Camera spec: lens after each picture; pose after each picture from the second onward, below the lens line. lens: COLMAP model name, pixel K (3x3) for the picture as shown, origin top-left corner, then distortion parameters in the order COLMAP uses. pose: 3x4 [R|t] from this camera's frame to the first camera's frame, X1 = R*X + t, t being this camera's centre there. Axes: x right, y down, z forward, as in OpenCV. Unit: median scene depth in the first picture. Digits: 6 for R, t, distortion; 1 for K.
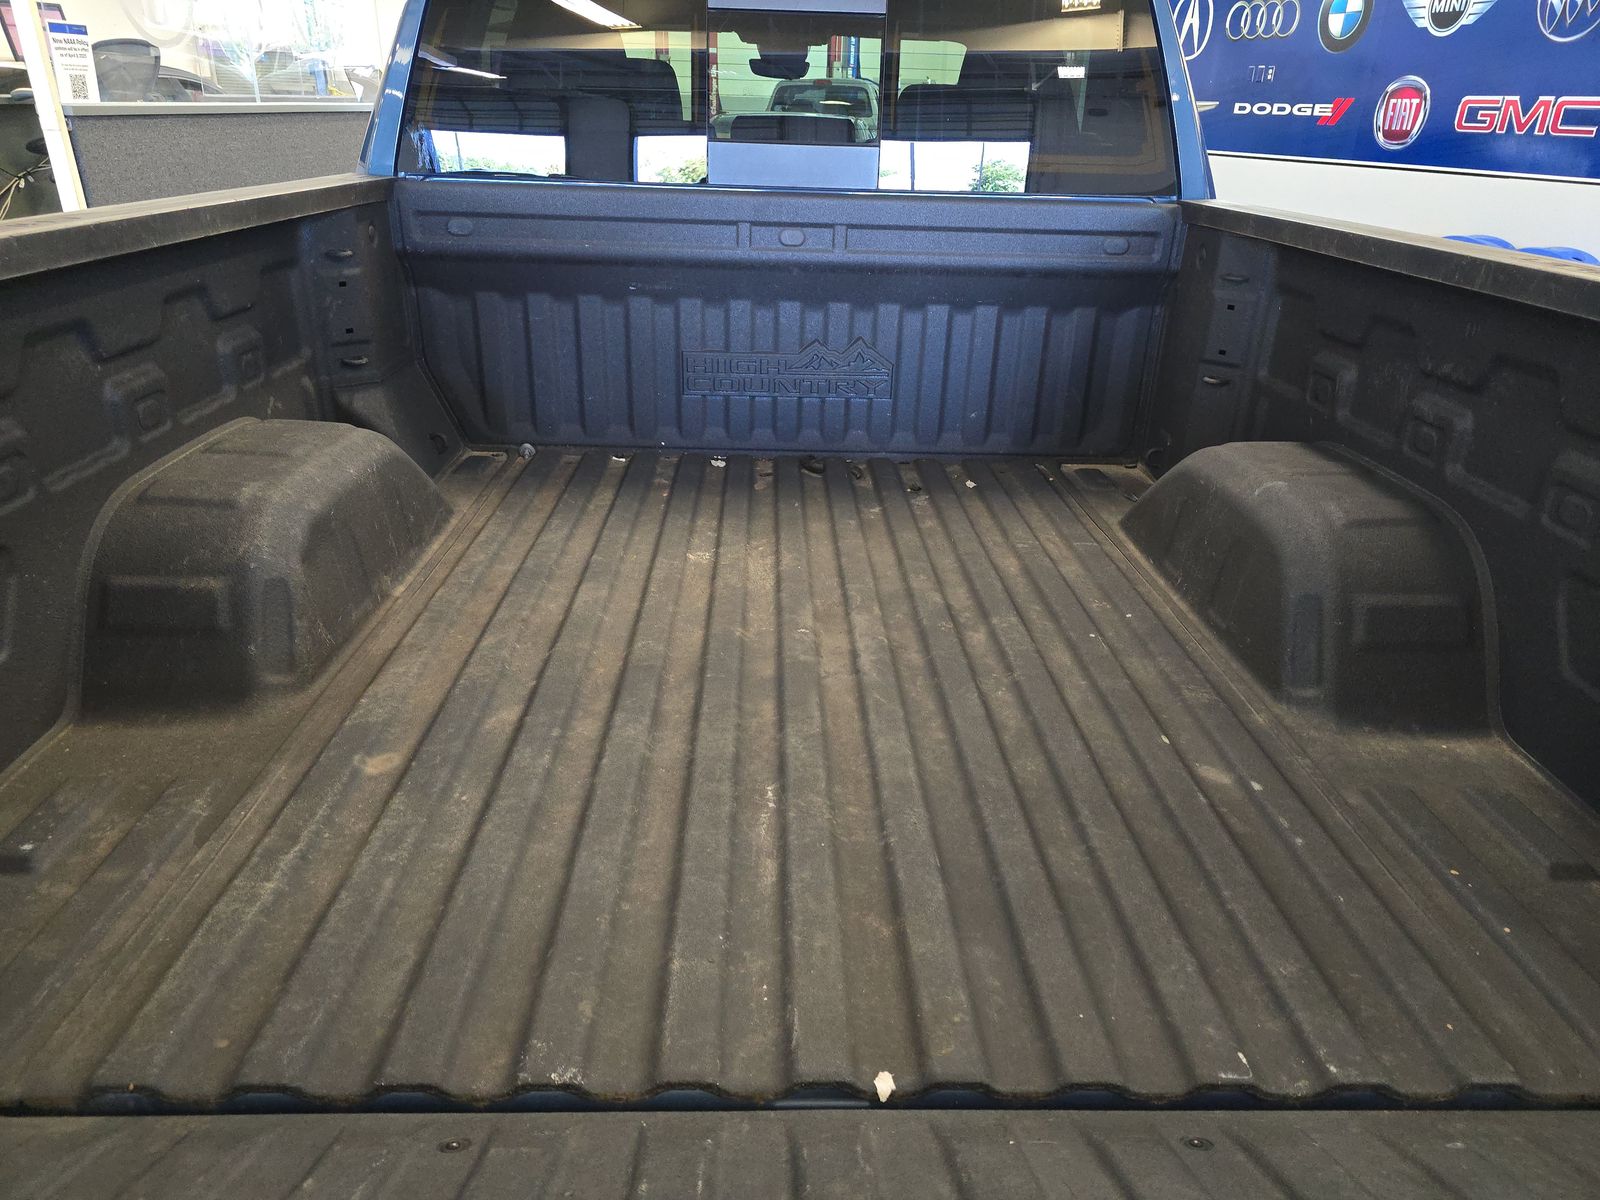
lens RADIAL K [[1074.2, 0, 800.0], [0, 1074.2, 600.0], [0, 0, 1]] dist [0.007715, -0.001090]
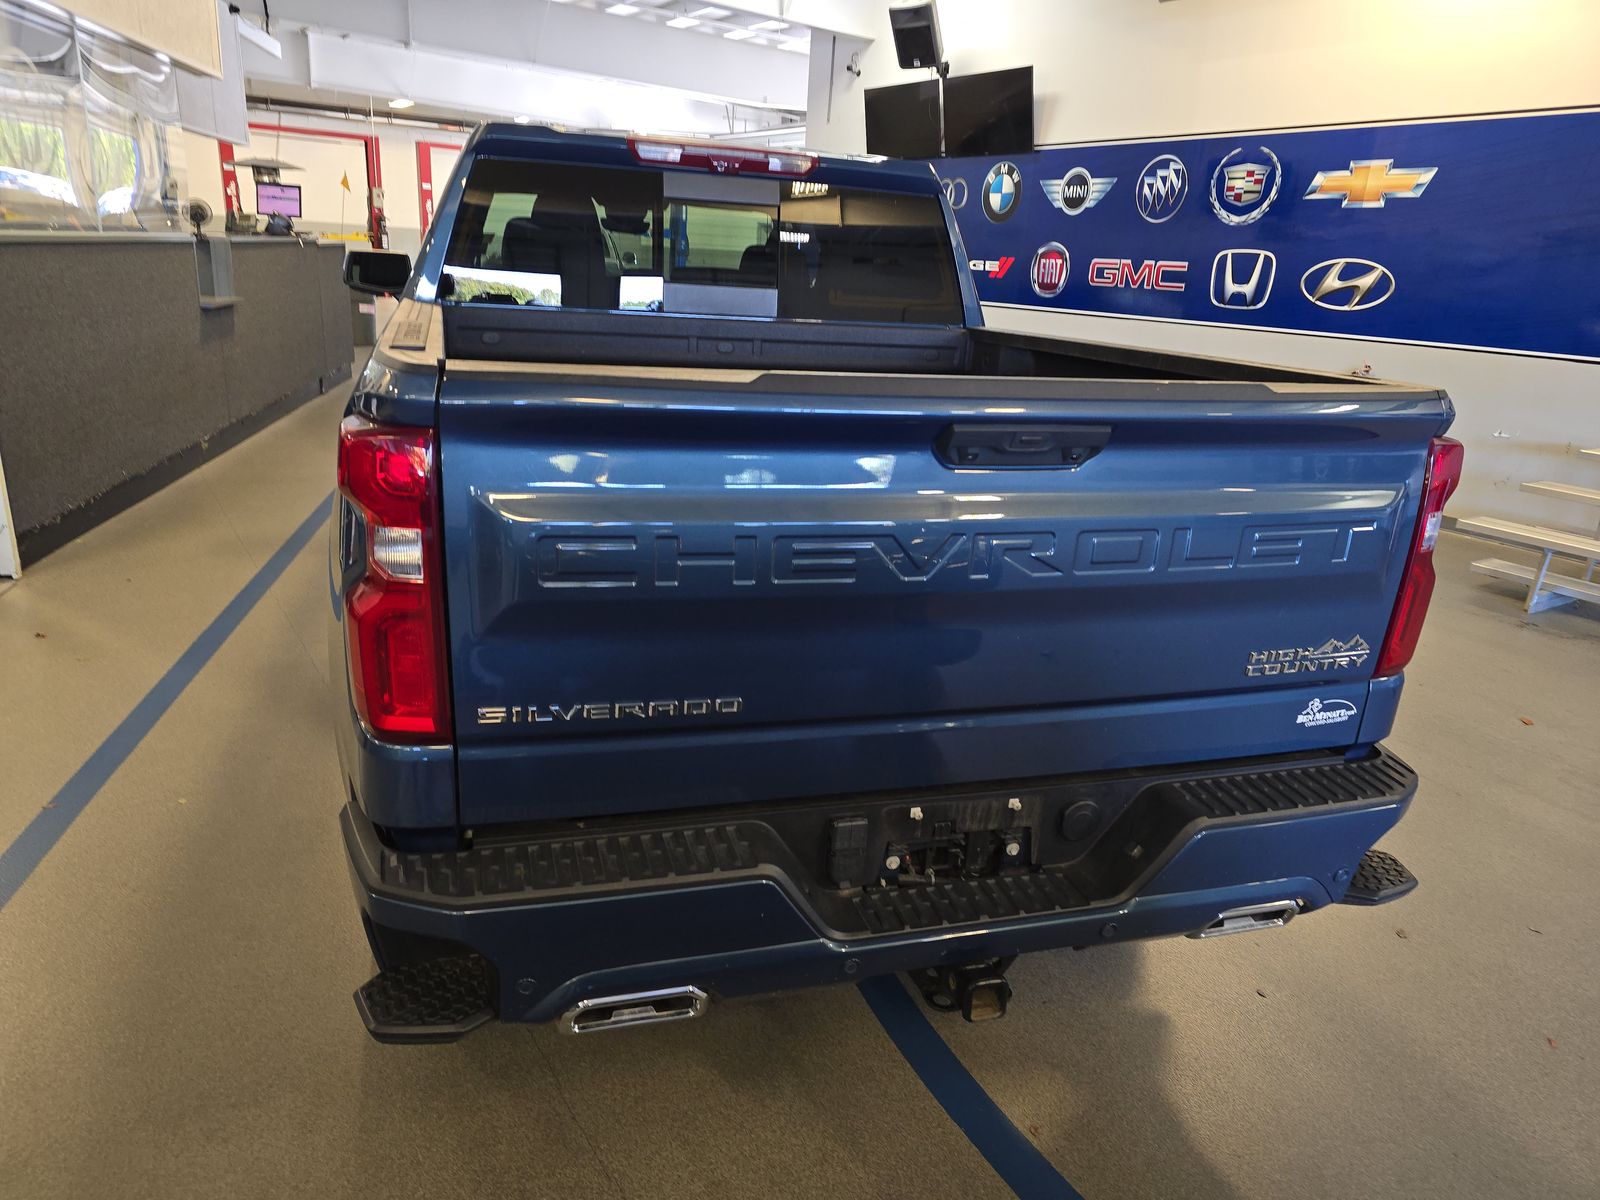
lens RADIAL K [[1111.8, 0, 800.0], [0, 1111.8, 600.0], [0, 0, 1]] dist [0.023444, -0.003224]
pose [[0.959325, -0.057032, 0.276482, -0.120590], [0.091119, 0.989517, -0.112046, 0.059199], [-0.267194, 0.132681, 0.954465, -0.137113]]
